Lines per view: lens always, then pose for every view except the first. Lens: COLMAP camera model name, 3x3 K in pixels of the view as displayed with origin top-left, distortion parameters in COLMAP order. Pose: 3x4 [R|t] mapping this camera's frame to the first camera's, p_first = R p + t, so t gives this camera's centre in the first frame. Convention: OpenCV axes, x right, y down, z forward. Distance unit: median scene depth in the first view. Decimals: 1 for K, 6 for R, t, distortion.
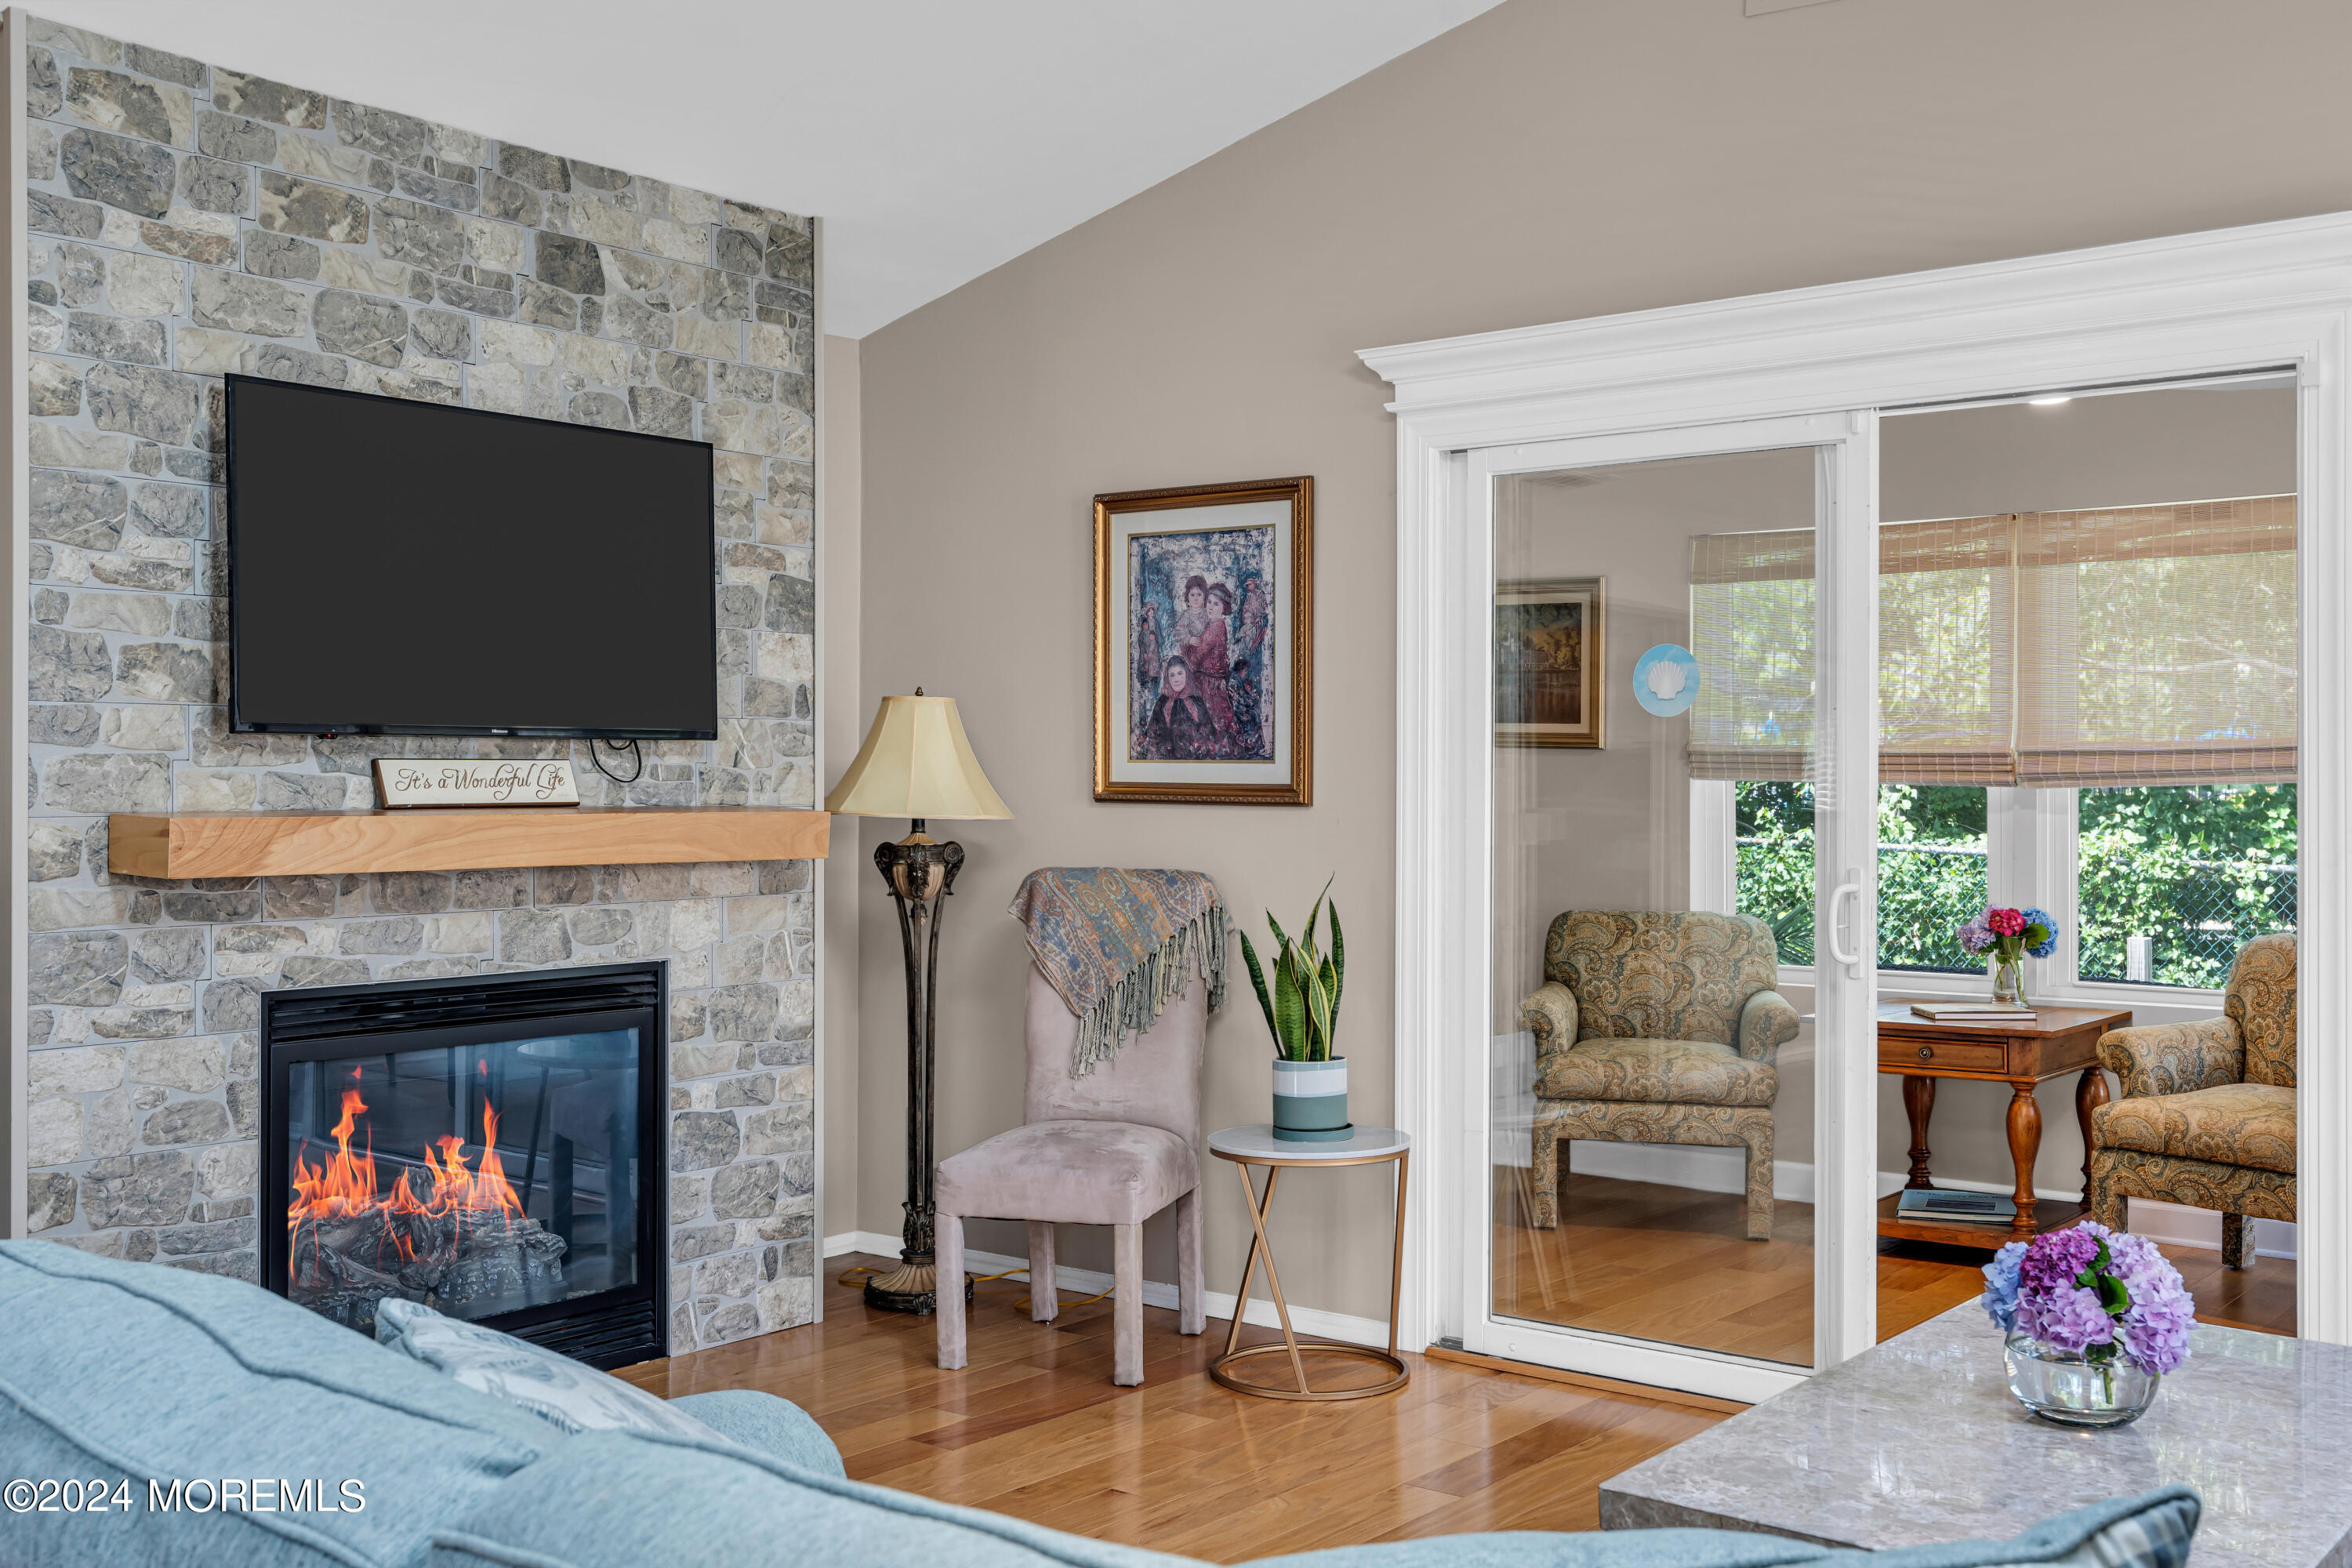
lens RADIAL K [[2327.0, 0, 1181.7], [0, 2327.0, 776.4], [0, 0, 1]] dist [0.015267, 0.000000]
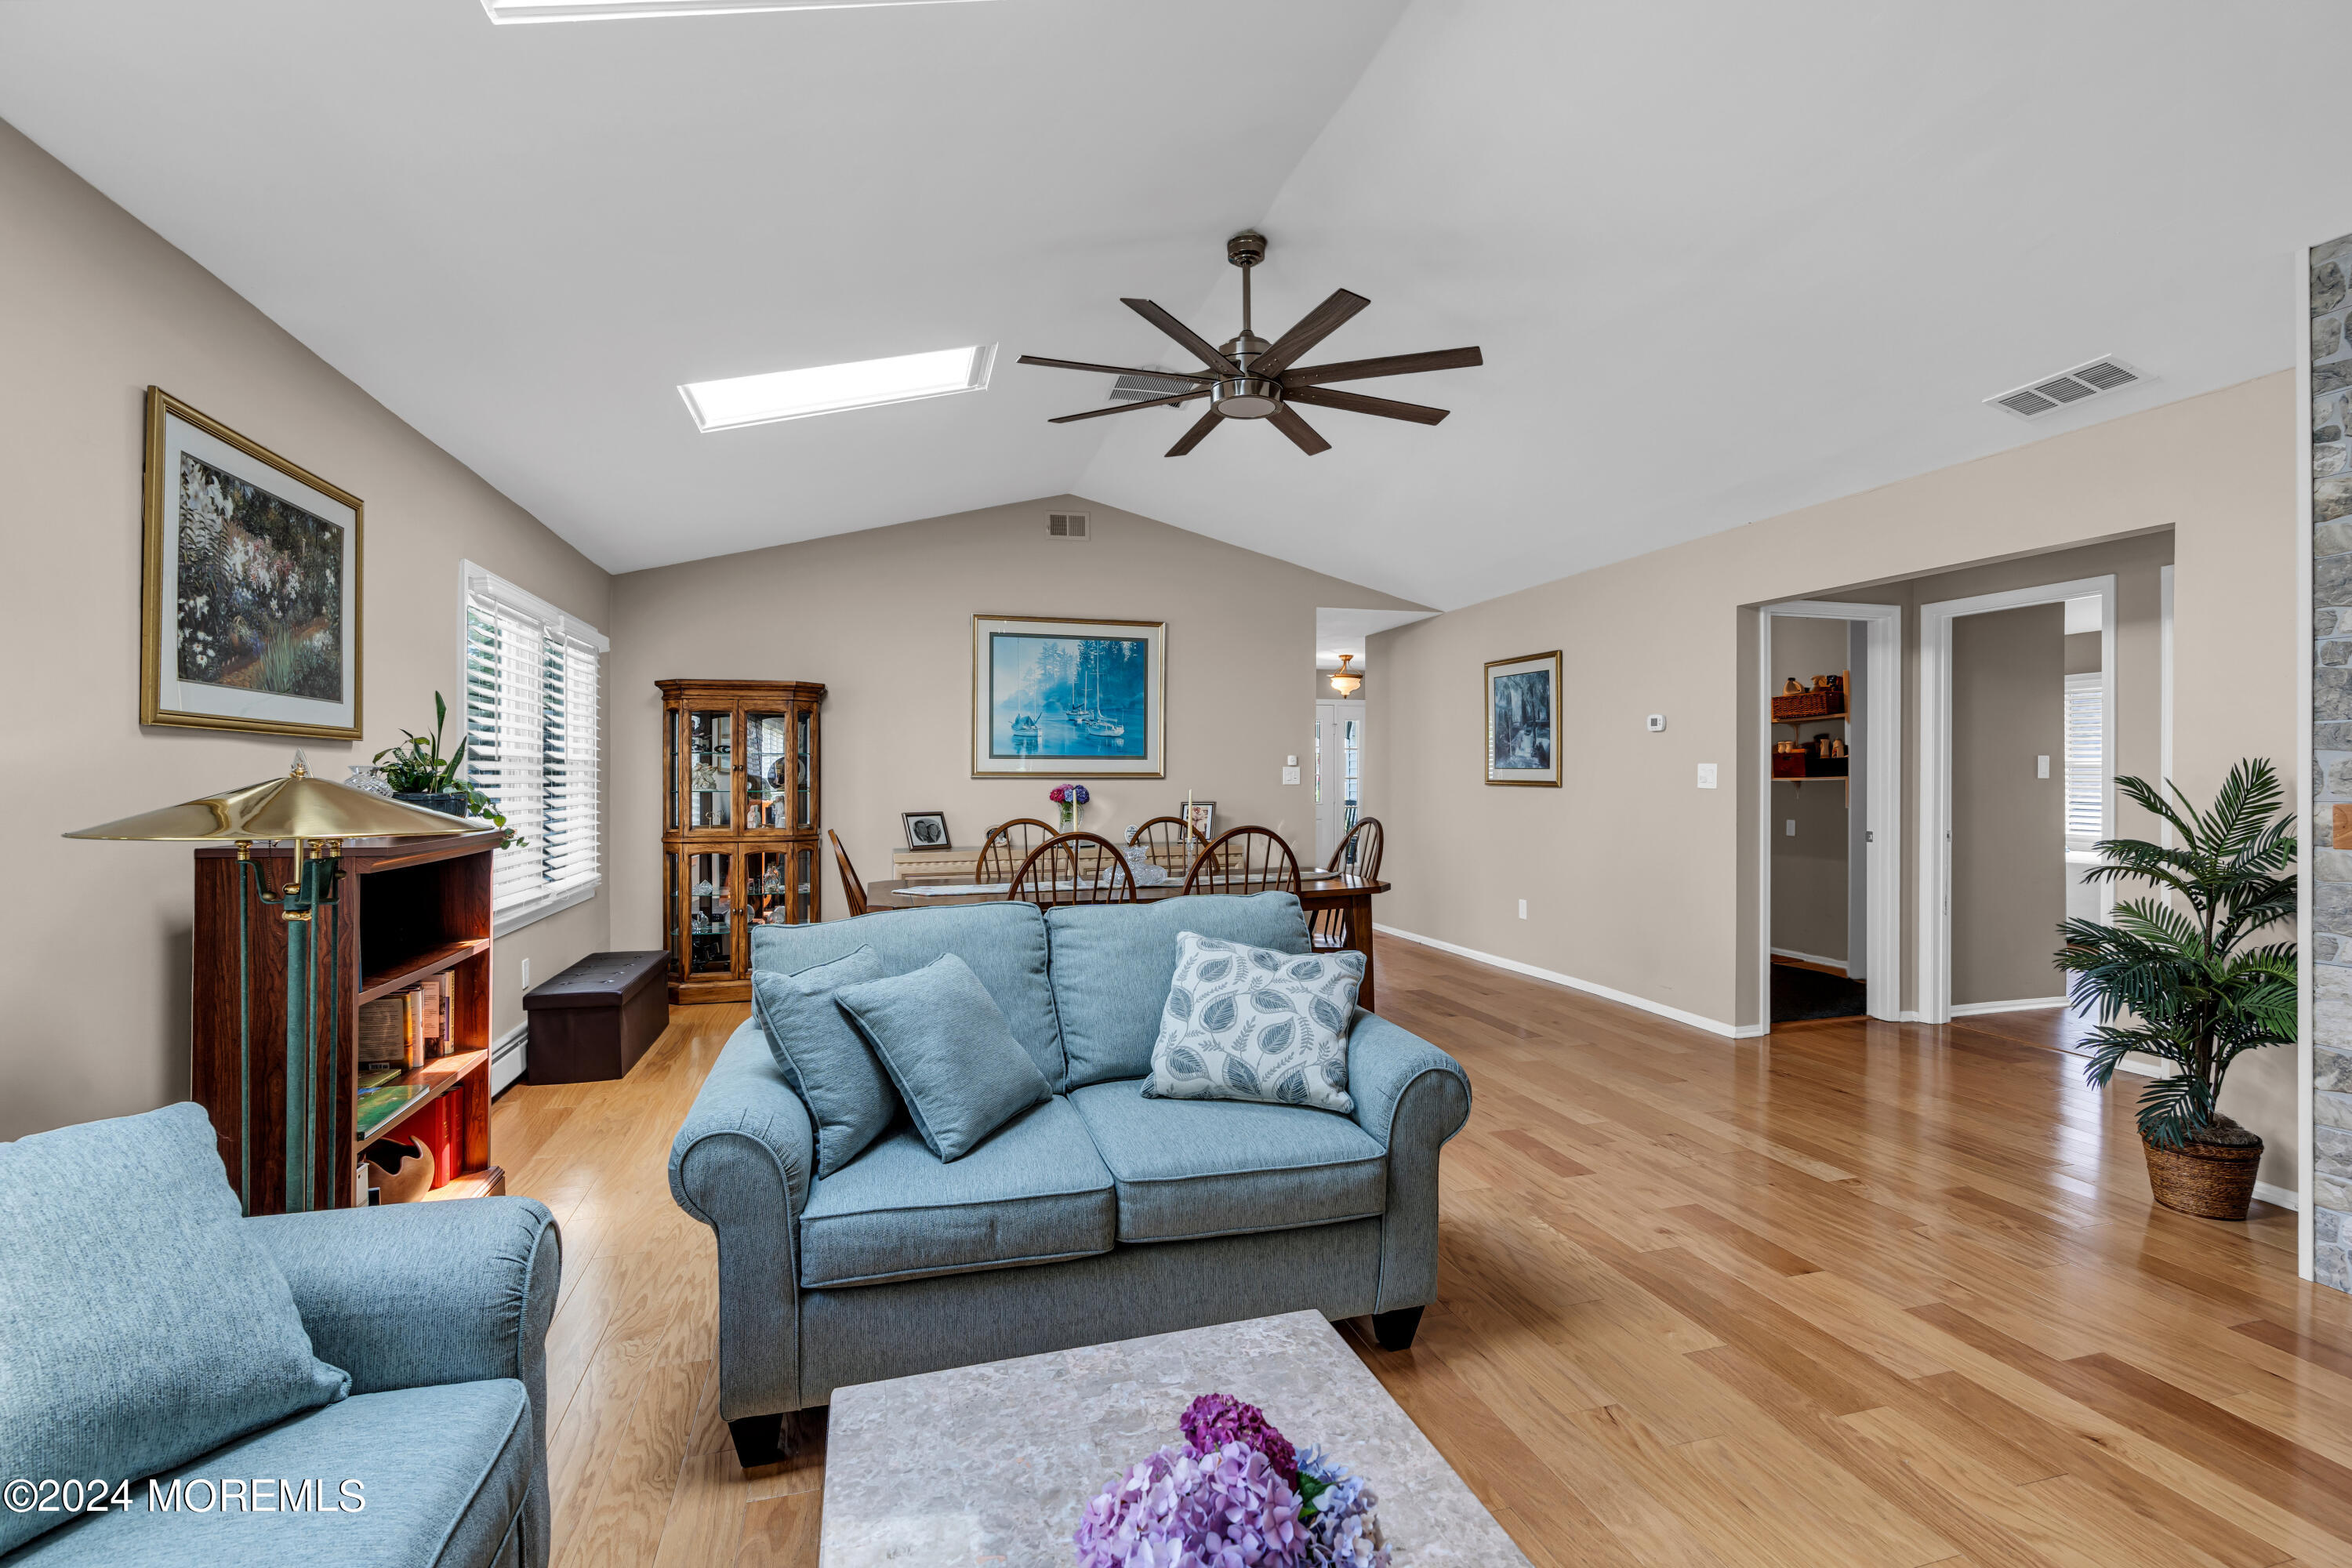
lens RADIAL K [[1075.9, 0, 1189.7], [0, 1075.9, 779.8], [0, 0, 1]] dist [-0.000375, 0.000492]
pose [[-0.575649, 0.003335, -0.817690, 0.357831], [-0.000454, 0.999990, 0.004397, 0.001211], [0.817697, 0.002902, -0.575642, 0.643725]]
